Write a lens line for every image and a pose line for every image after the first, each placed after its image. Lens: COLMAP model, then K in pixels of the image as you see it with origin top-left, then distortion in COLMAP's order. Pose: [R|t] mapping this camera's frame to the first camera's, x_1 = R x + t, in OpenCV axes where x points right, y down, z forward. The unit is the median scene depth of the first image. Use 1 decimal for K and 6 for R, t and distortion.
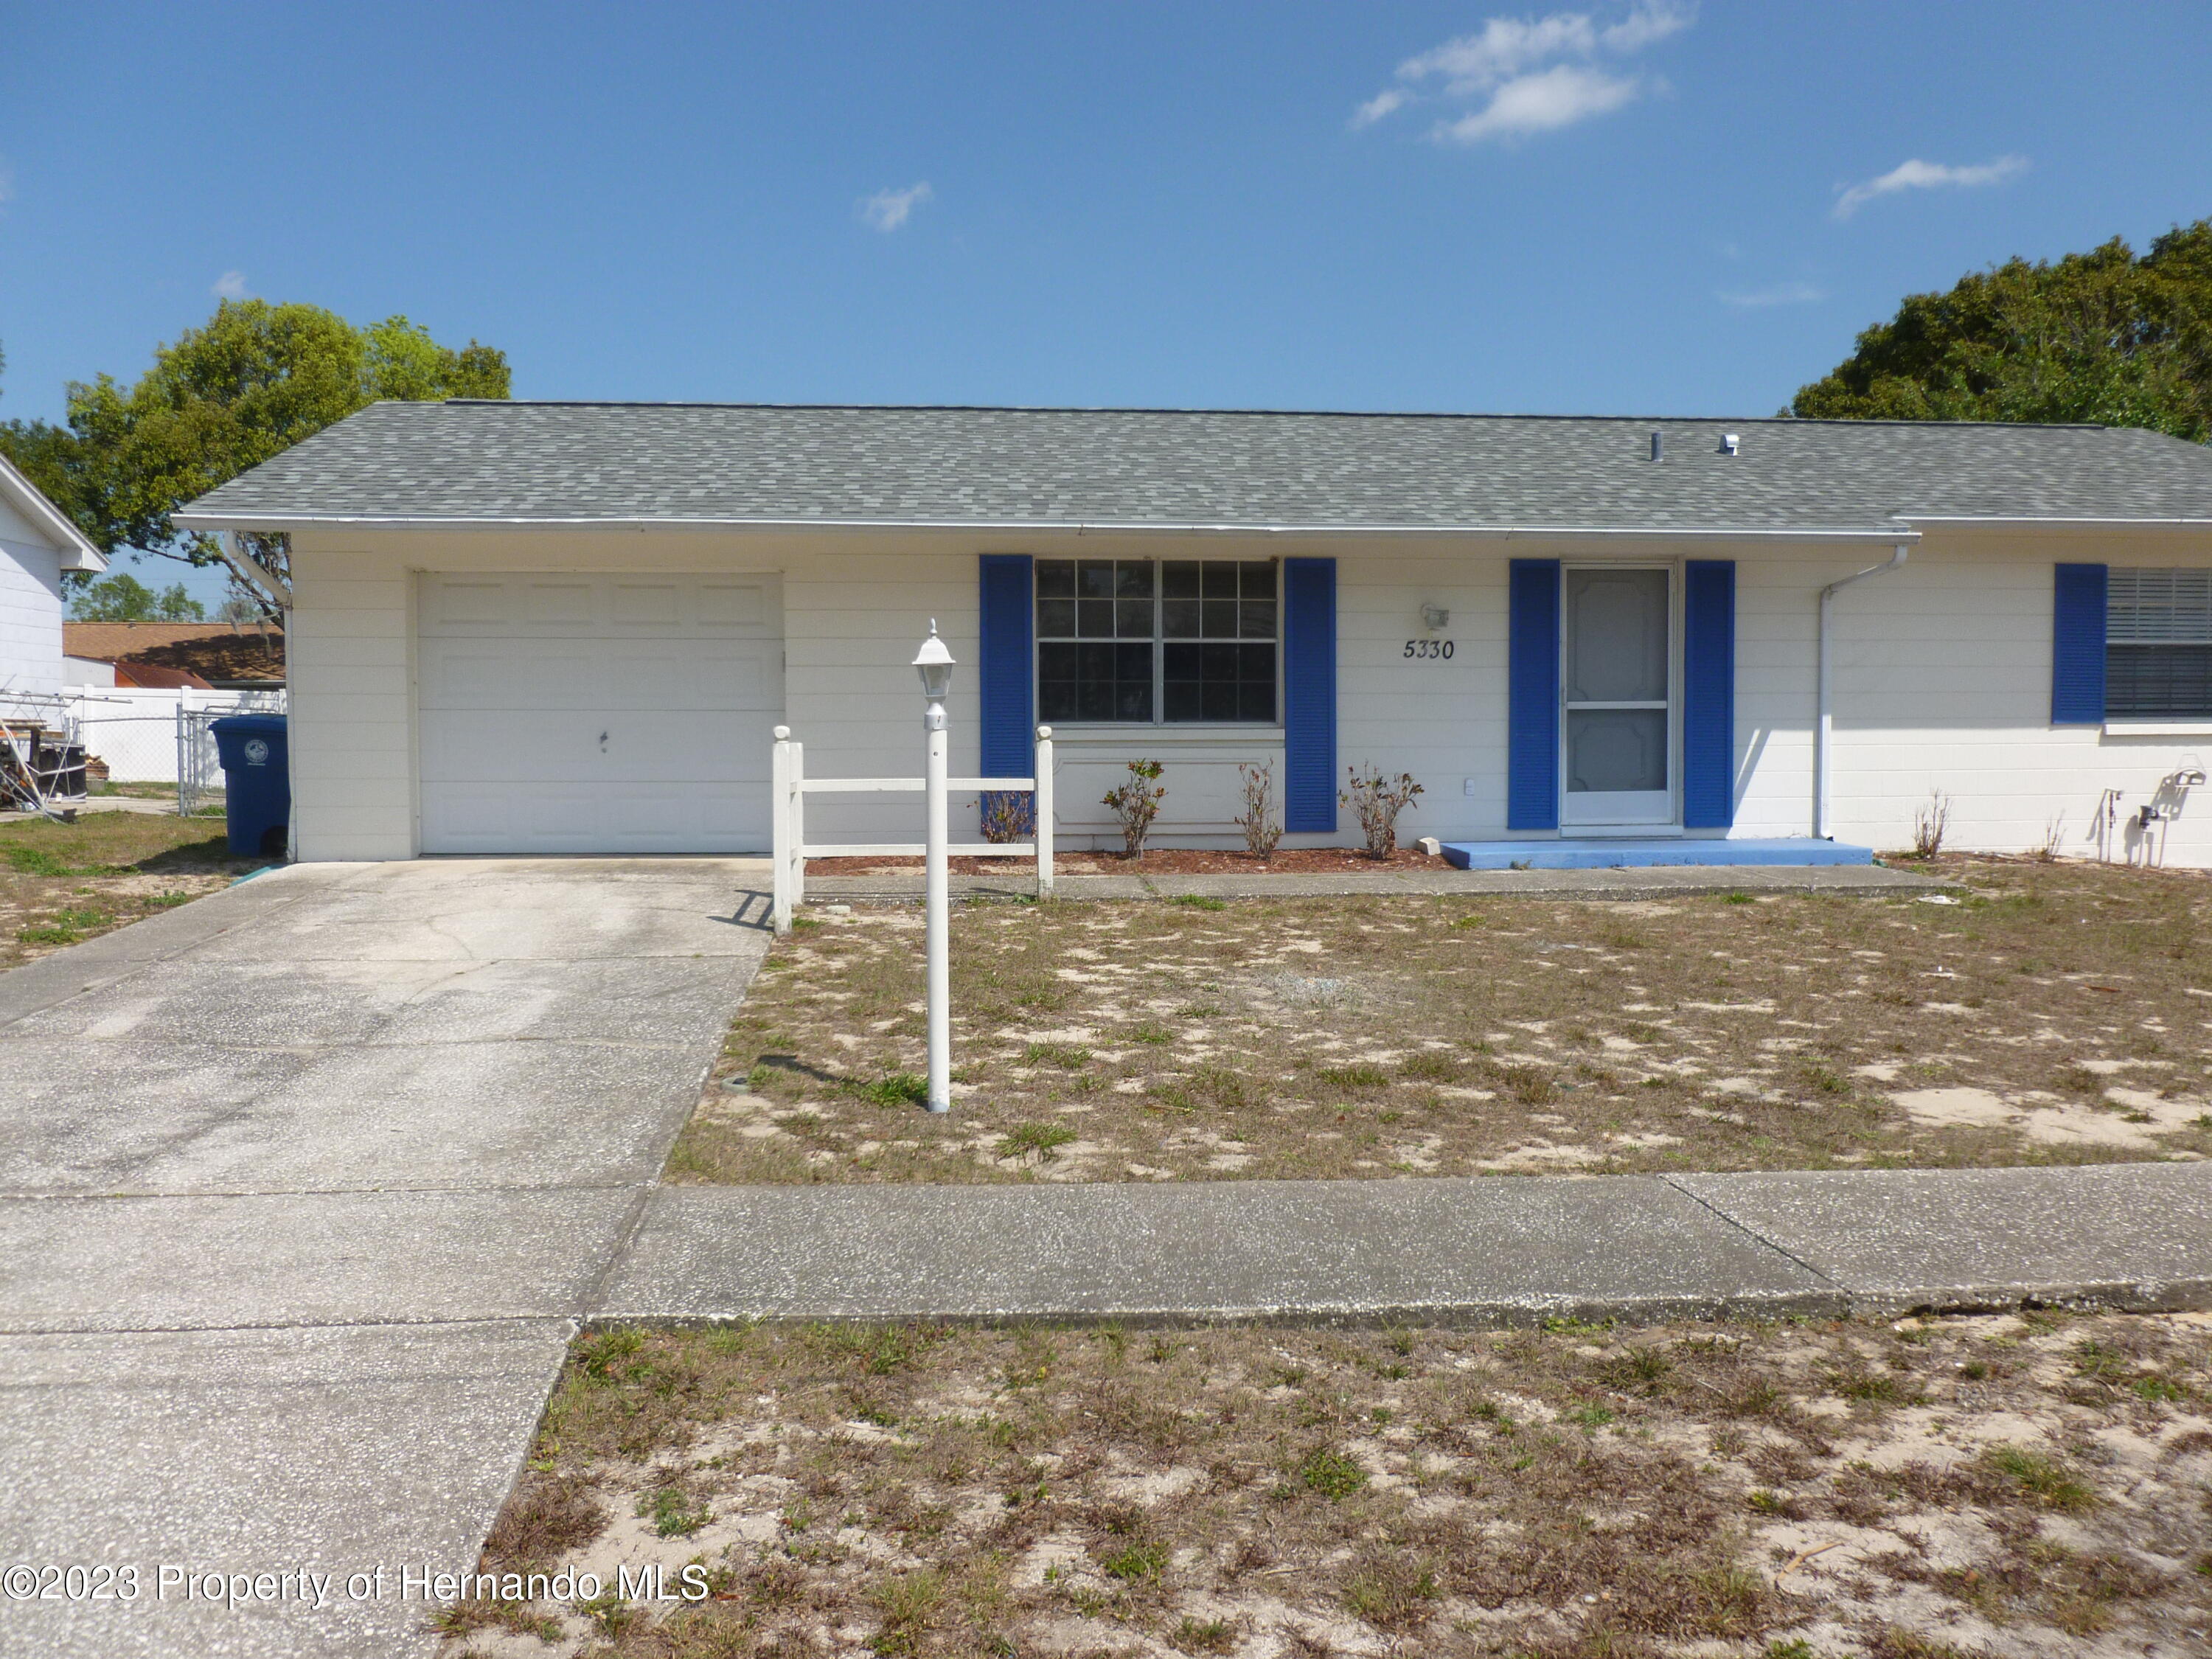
lens RADIAL K [[1883.2, 0, 1106.0], [0, 1883.2, 829.5], [0, 0, 1]] dist [-0.064605, 0.034194]
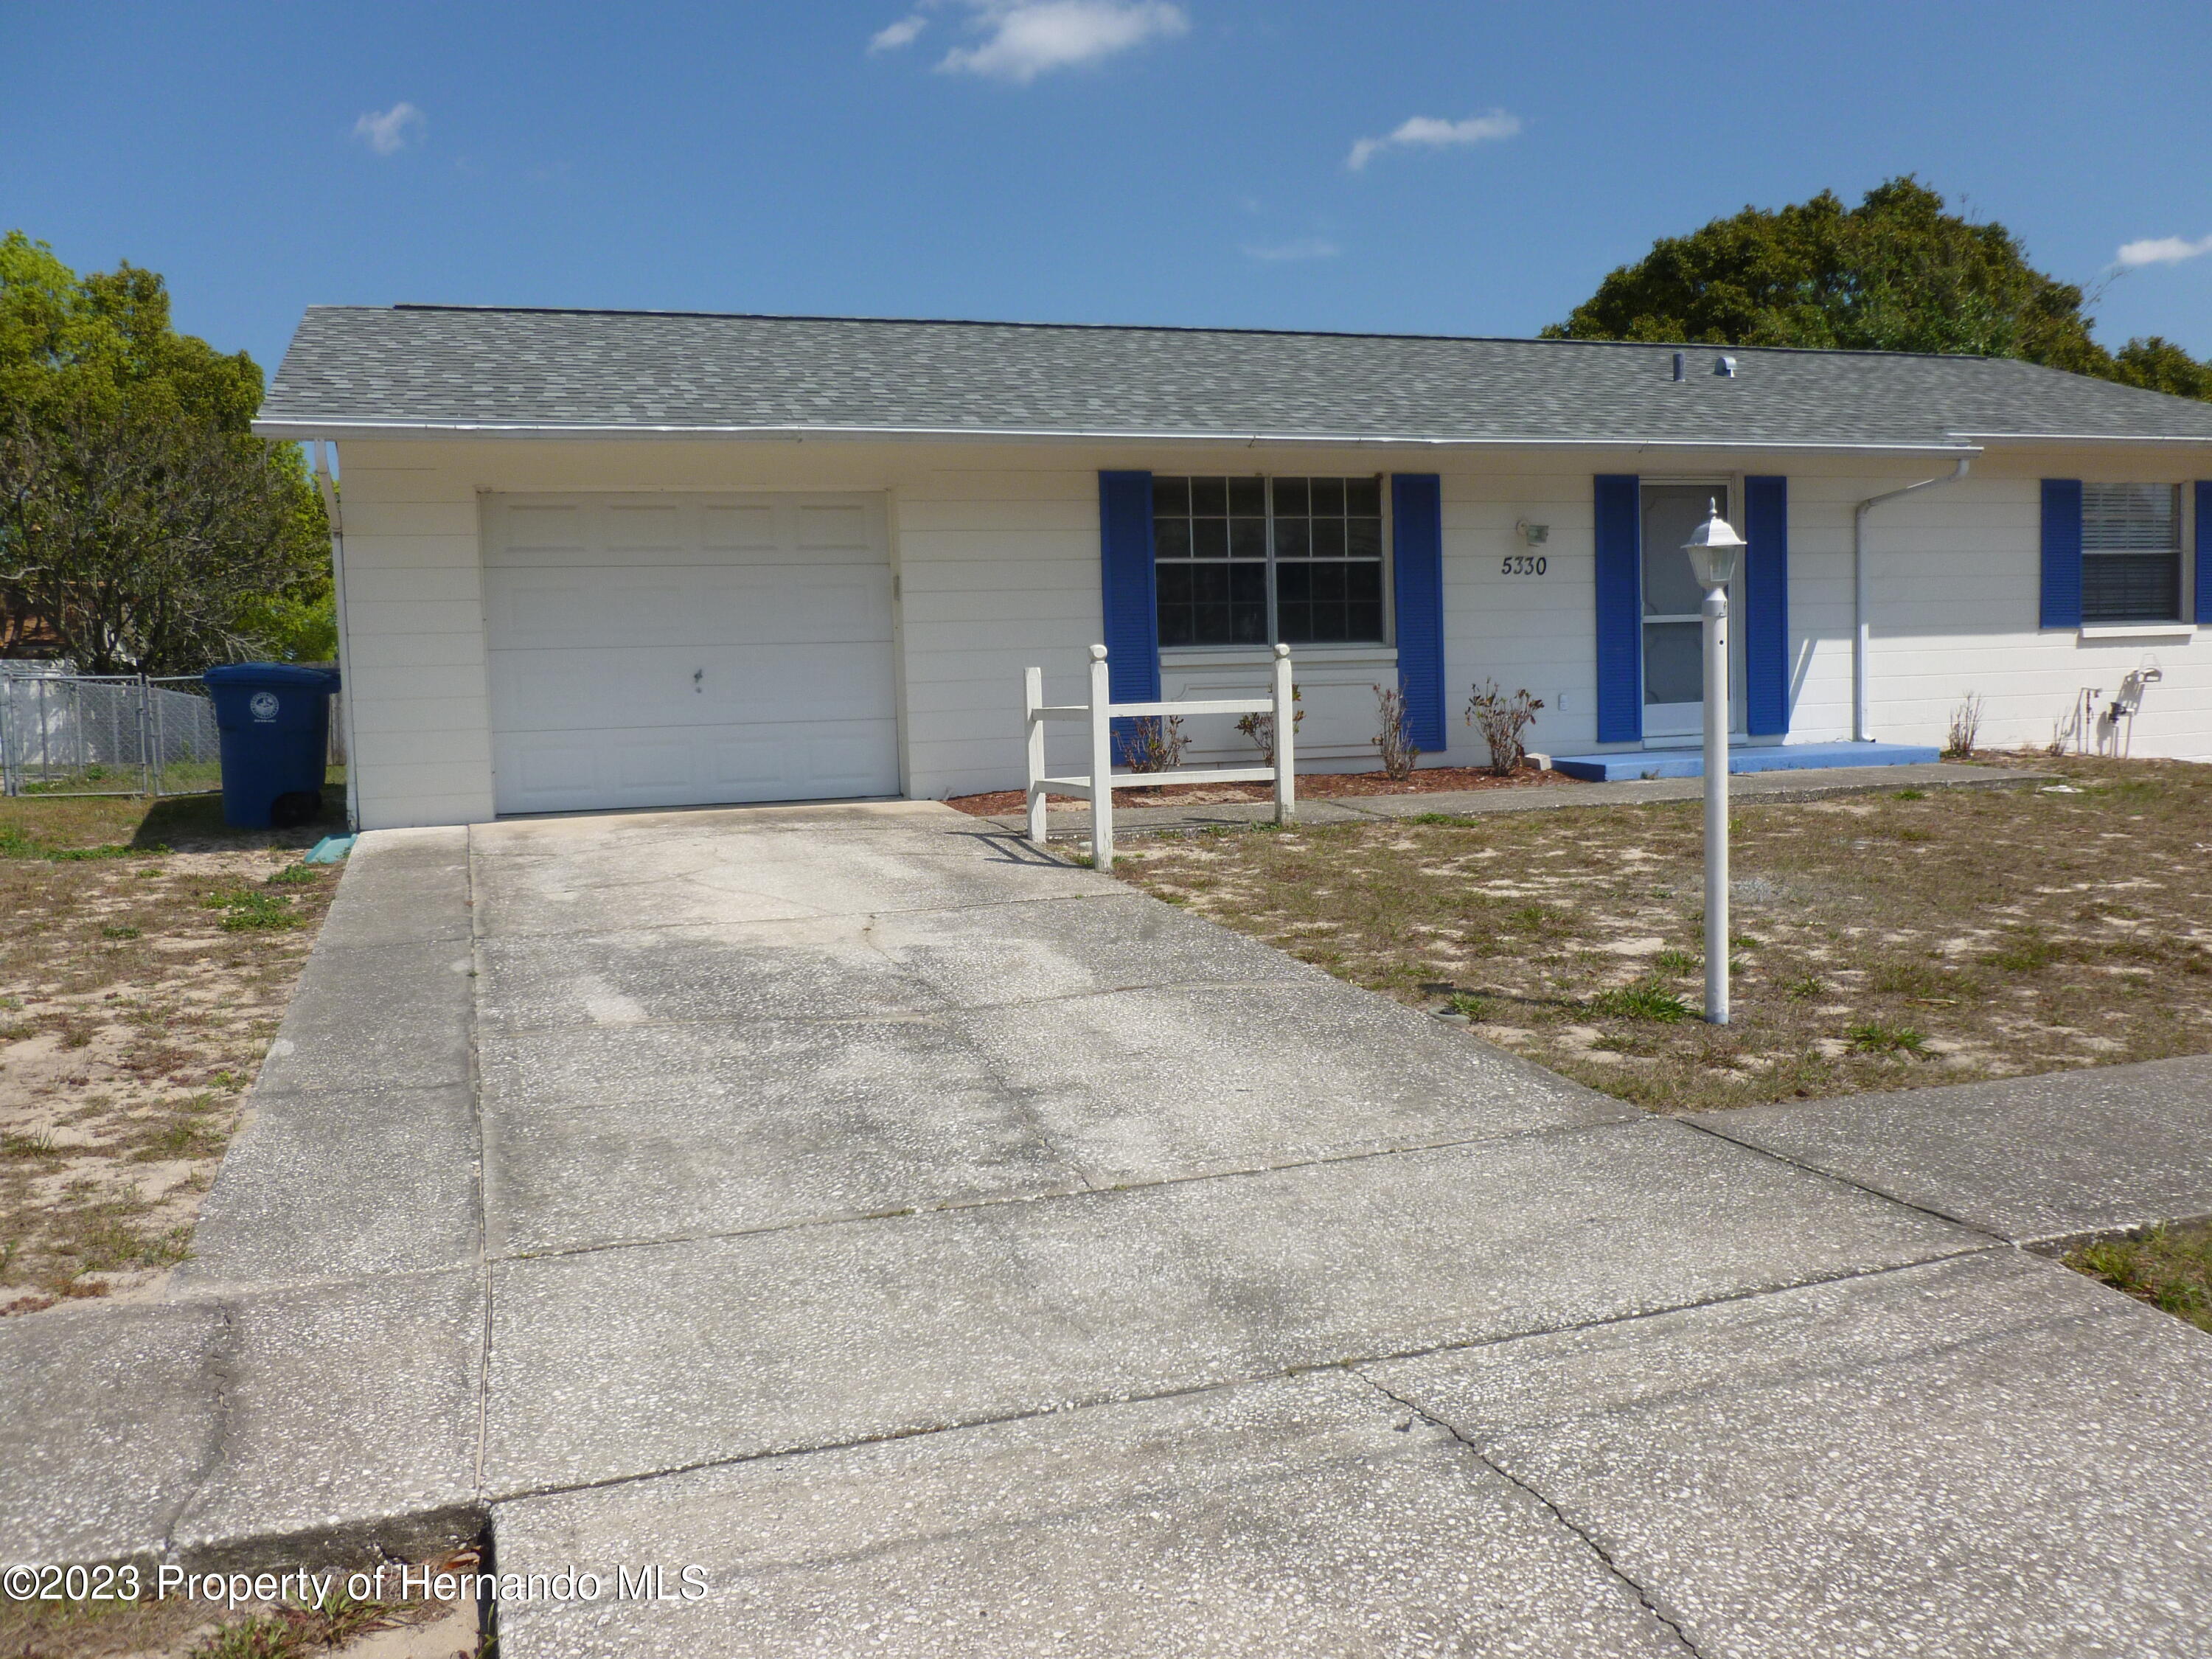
lens RADIAL K [[1885.0, 0, 1106.0], [0, 1885.0, 829.5], [0, 0, 1]] dist [-0.064246, 0.012504]
pose [[0.972939, -0.046832, 0.226268, -0.278920], [0.041159, 0.998710, 0.029726, 0.005658], [-0.227368, -0.019609, 0.973611, 0.074540]]
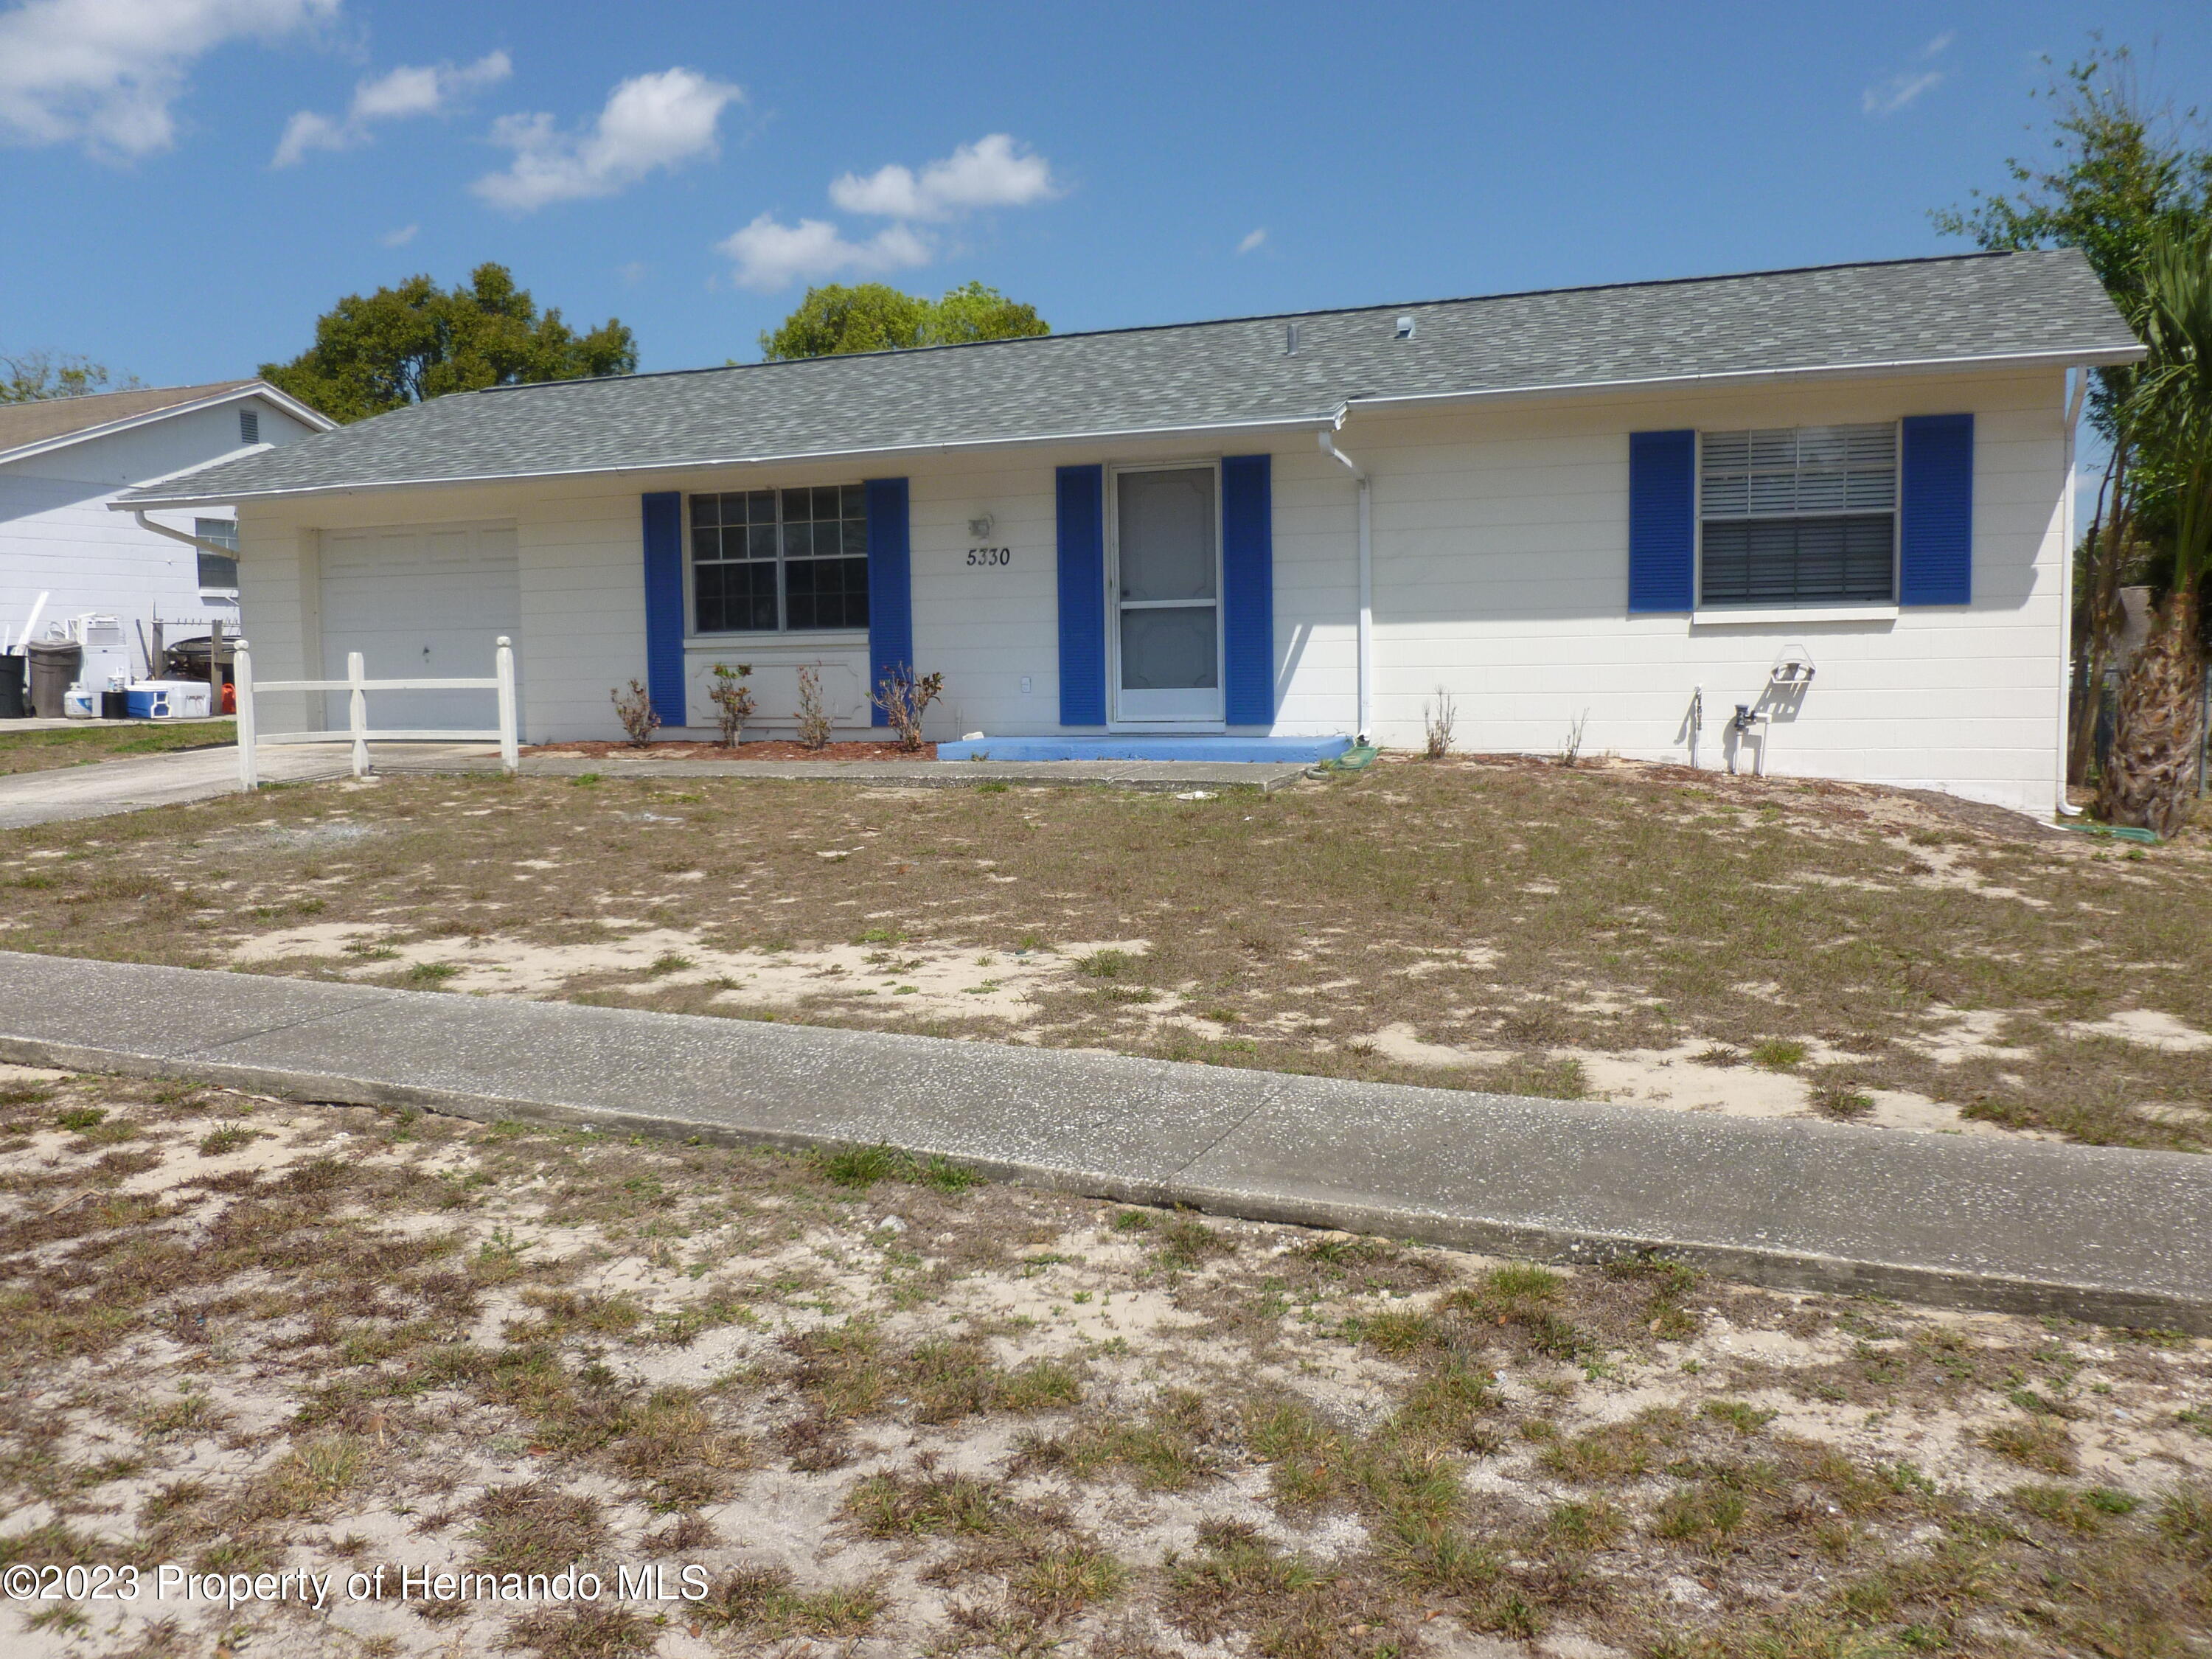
lens RADIAL K [[1853.3, 0, 1106.0], [0, 1853.3, 829.5], [0, 0, 1]] dist [-0.058050, 0.012691]
pose [[0.874926, 0.033924, -0.483067, 0.750810], [-0.011272, 0.998700, 0.049718, 0.006467], [0.484126, -0.038054, 0.874170, 0.101527]]
